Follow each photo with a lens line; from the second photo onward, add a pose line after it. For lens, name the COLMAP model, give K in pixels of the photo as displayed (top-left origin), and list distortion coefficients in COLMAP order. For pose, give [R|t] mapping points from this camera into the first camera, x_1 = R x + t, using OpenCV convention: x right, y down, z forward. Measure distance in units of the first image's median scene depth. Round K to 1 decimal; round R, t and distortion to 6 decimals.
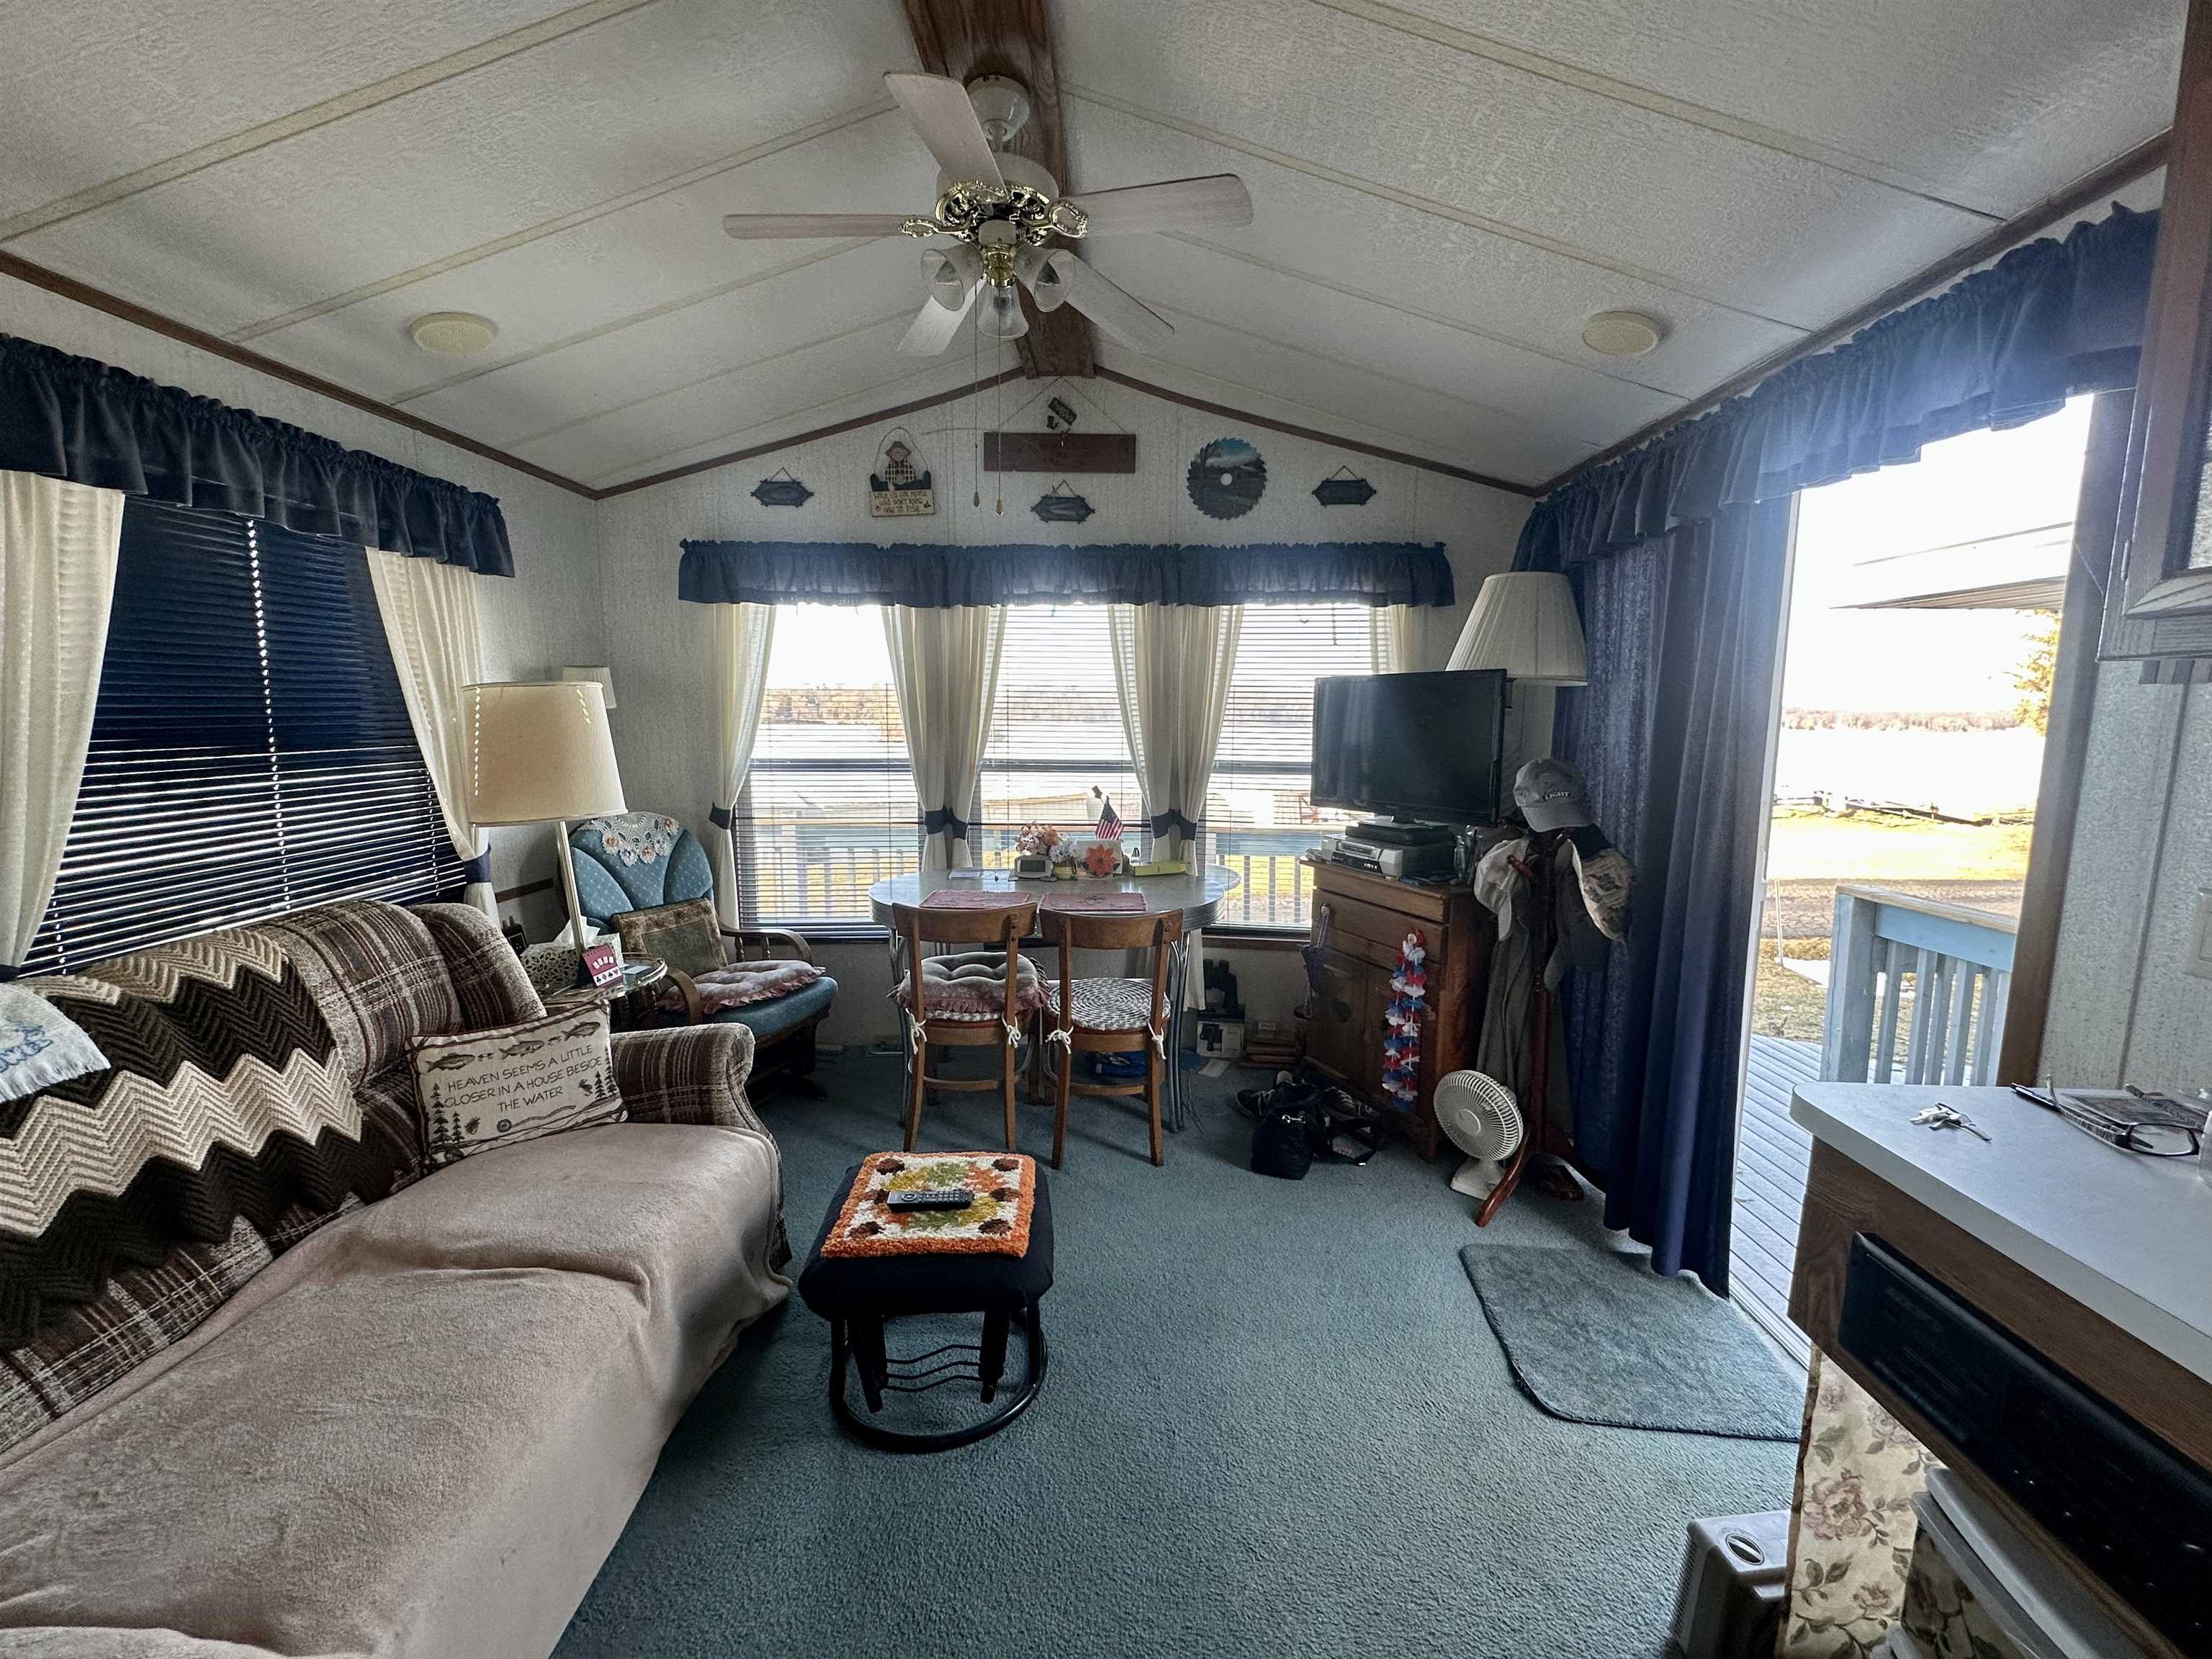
lens RADIAL K [[881.1, 0, 1102.1], [0, 881.1, 830.2], [0, 0, 1]] dist [-0.002698, 0.000162]
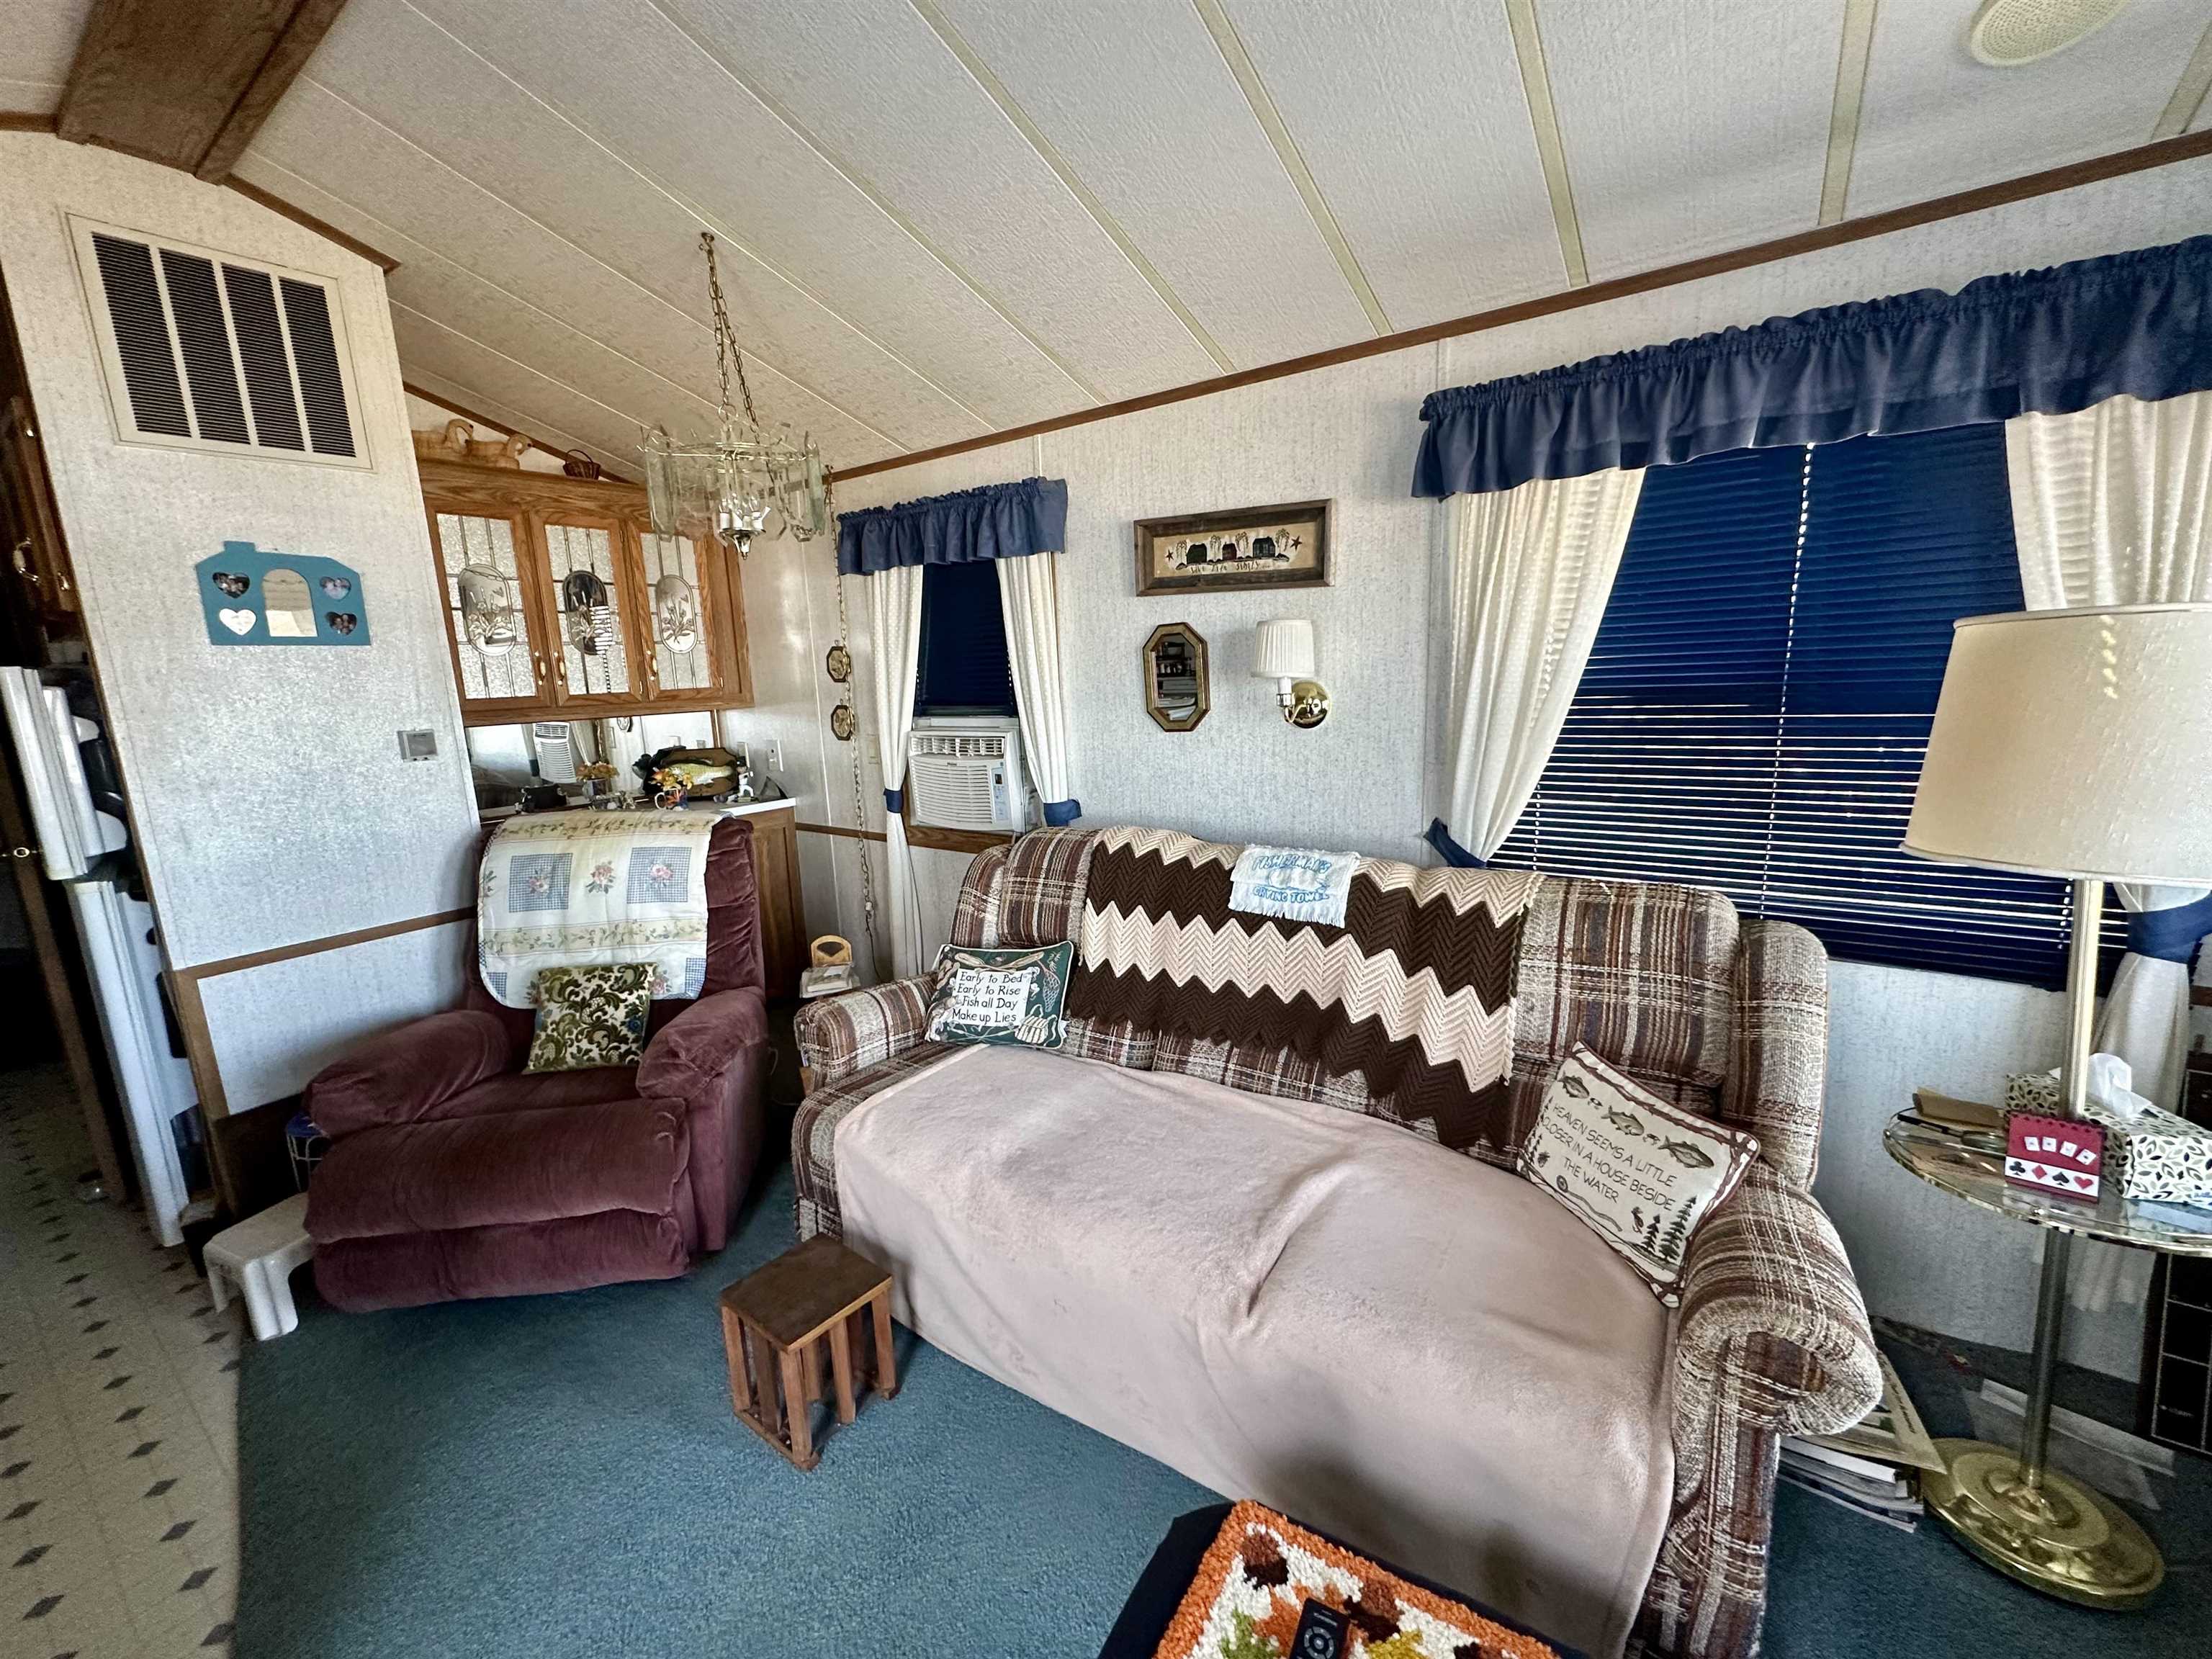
lens RADIAL K [[912.3, 0, 1100.9], [0, 912.3, 839.6], [0, 0, 1]] dist [-0.039323, 0.000150]
pose [[-0.588849, 0.172393, -0.789644, 0.189514], [-0.064738, 0.963789, 0.258688, -0.170571], [0.805646, 0.203448, -0.556366, 1.113296]]
